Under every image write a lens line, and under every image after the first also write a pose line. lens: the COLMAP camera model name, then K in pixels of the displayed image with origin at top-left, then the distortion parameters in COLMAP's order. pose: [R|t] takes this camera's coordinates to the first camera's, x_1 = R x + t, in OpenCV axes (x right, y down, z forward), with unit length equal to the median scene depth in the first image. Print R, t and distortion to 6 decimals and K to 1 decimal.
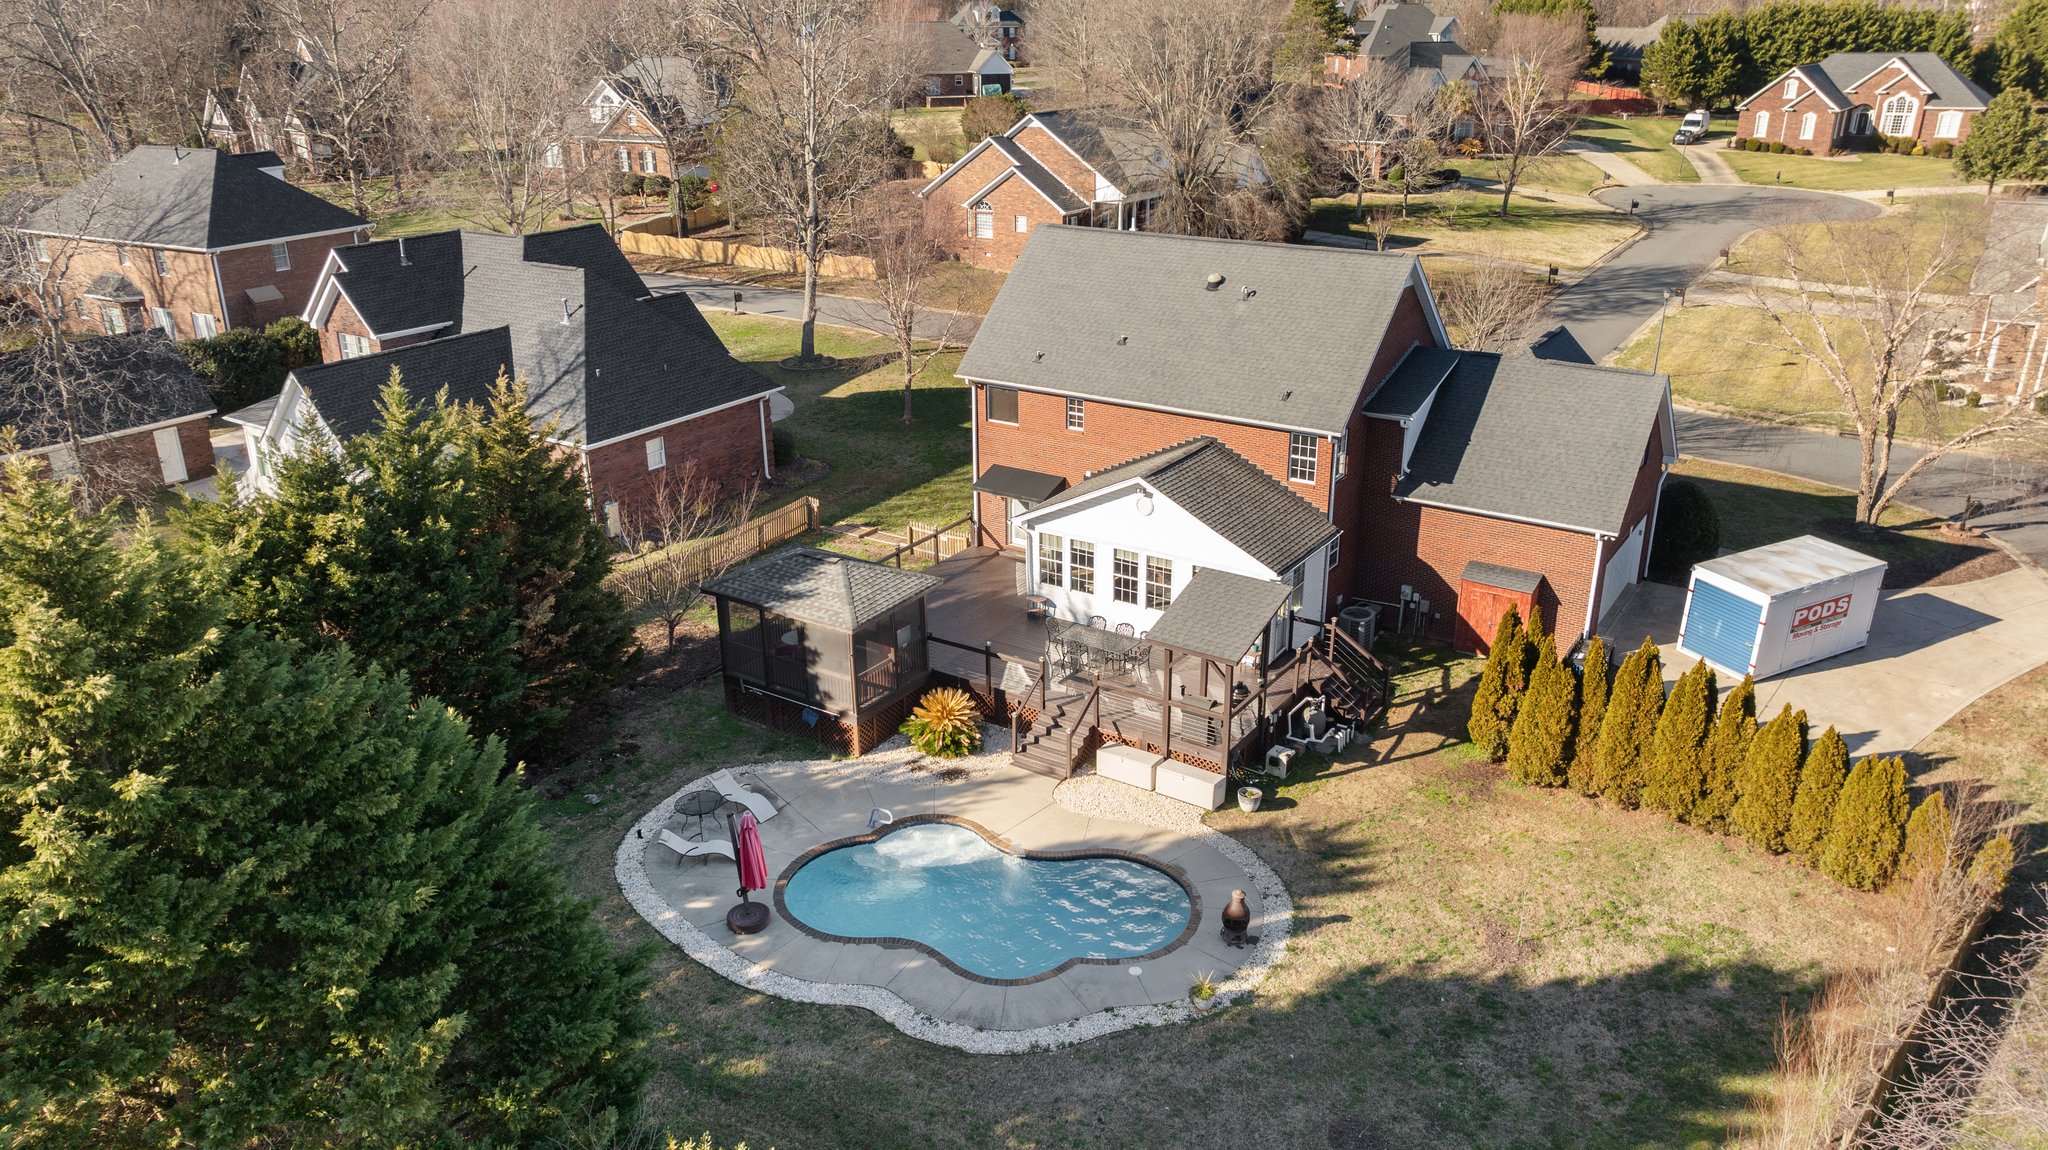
lens RADIAL K [[1445.0, 0, 1024.0], [0, 1445.0, 575.0], [0, 0, 1]] dist [-0.005612, 0.004277]
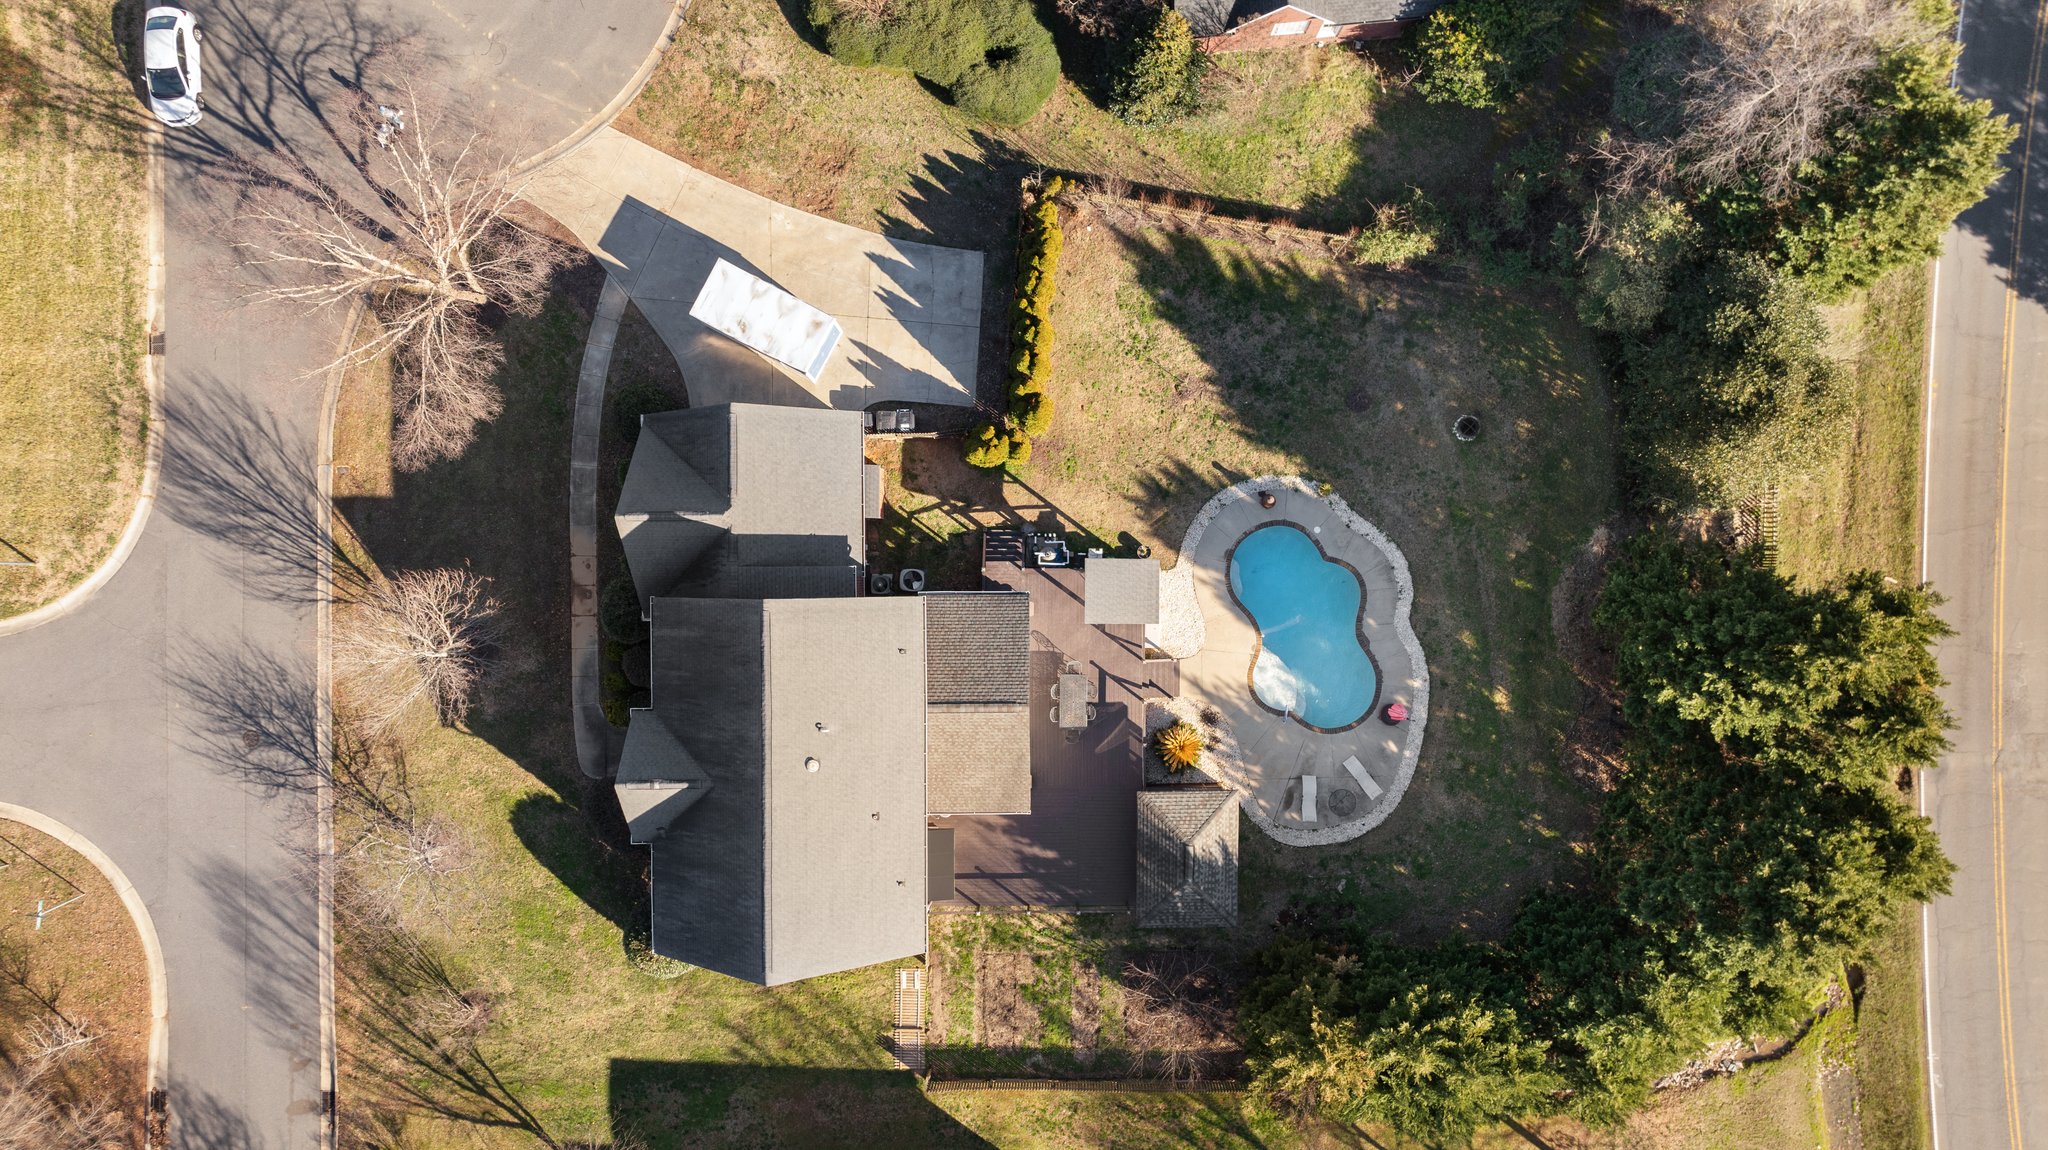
lens RADIAL K [[1445.0, 0, 1024.0], [0, 1445.0, 575.0], [0, 0, 1]] dist [-0.005612, 0.004277]
pose [[-0.555650, -0.831361, 0.009589, 0.180703], [0.326030, -0.207268, 0.922358, -1.365922], [-0.764825, 0.515635, 0.386217, 0.422792]]
